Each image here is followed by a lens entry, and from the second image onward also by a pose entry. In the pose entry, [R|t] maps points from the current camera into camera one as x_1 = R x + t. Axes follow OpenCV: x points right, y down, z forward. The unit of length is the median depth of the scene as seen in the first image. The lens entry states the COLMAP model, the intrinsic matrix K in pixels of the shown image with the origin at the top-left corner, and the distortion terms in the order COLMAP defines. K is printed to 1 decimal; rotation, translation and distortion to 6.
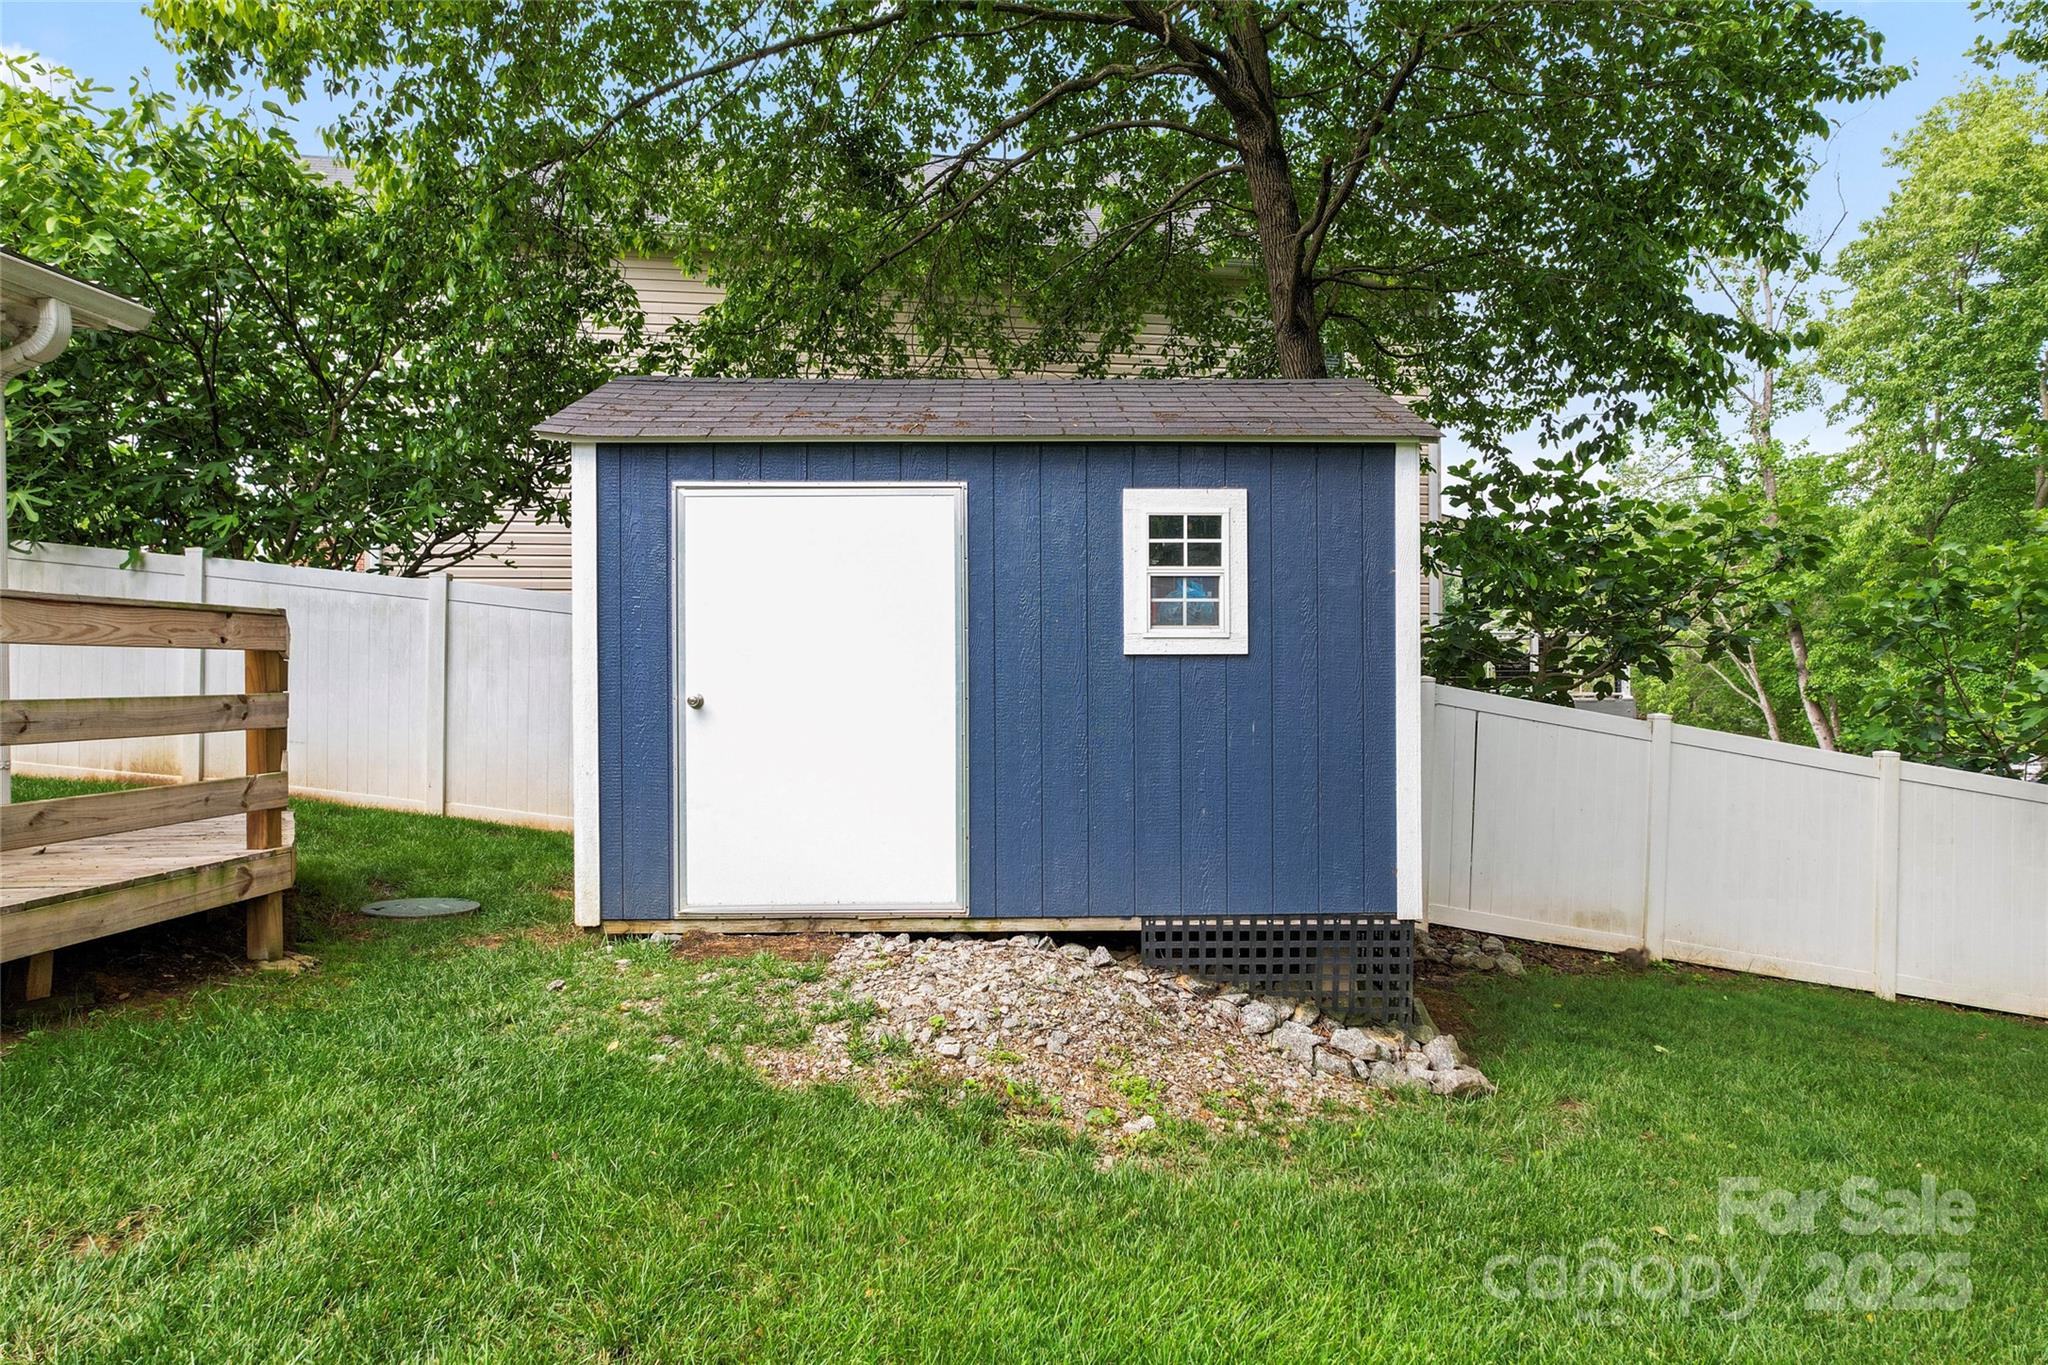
lens RADIAL K [[1286.0, 0, 1020.2], [0, 1286.0, 685.1], [0, 0, 1]] dist [-0.061920, 0.036990]
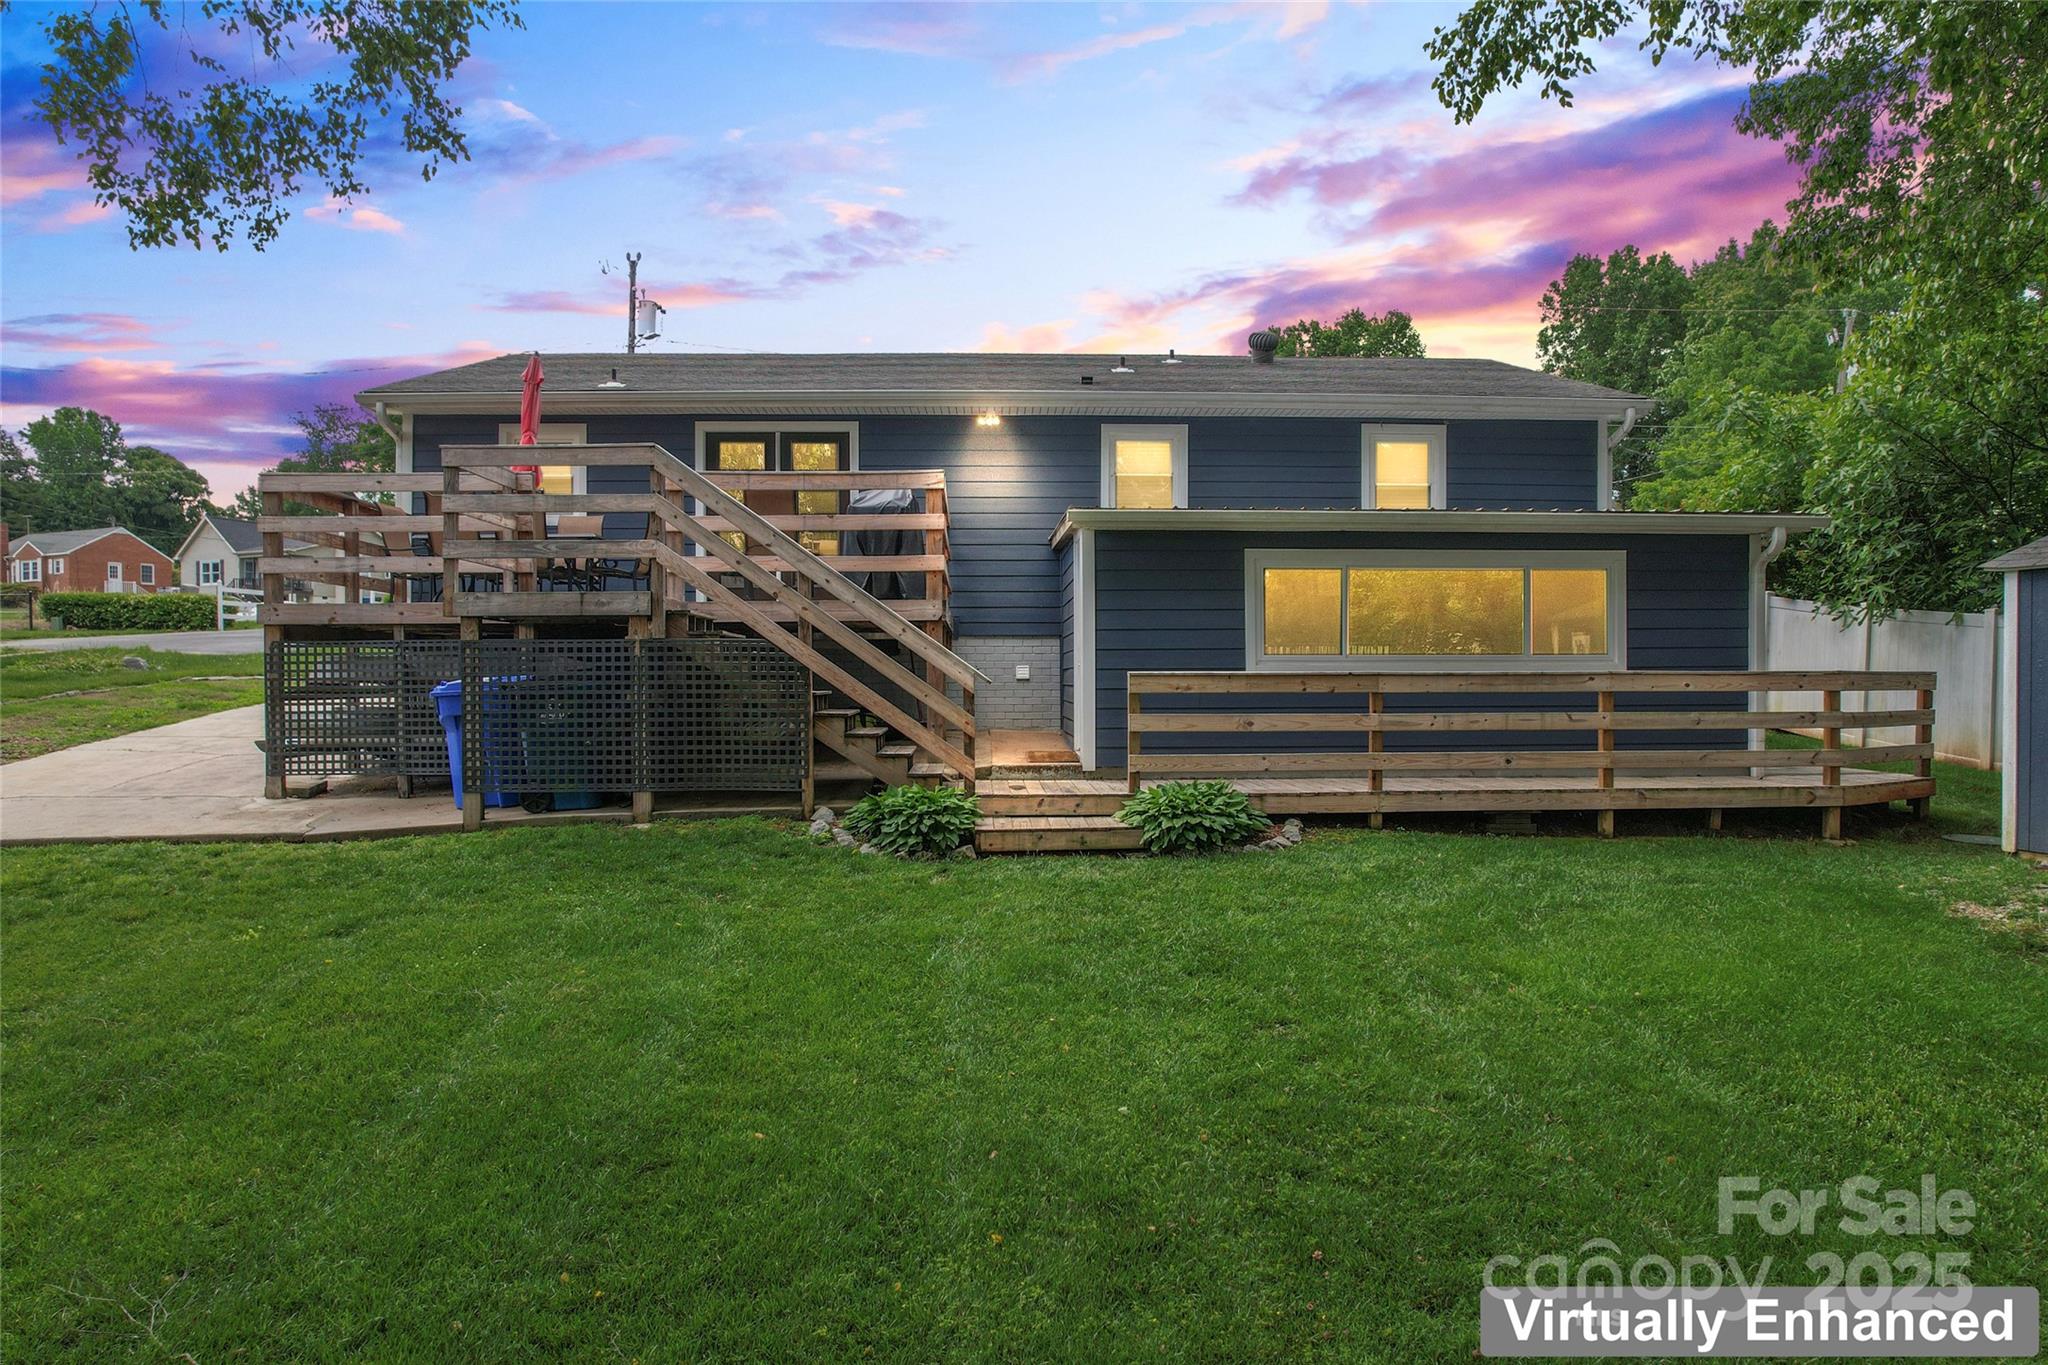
lens RADIAL K [[1286.0, 0, 1027.5], [0, 1286.0, 680.7], [0, 0, 1]] dist [-0.061920, 0.036990]
pose [[0.117856, 0.003277, -0.993025, 1.166557], [-0.006010, 0.999979, 0.002587, -0.037730], [0.993013, 0.005663, 0.117873, -0.509321]]
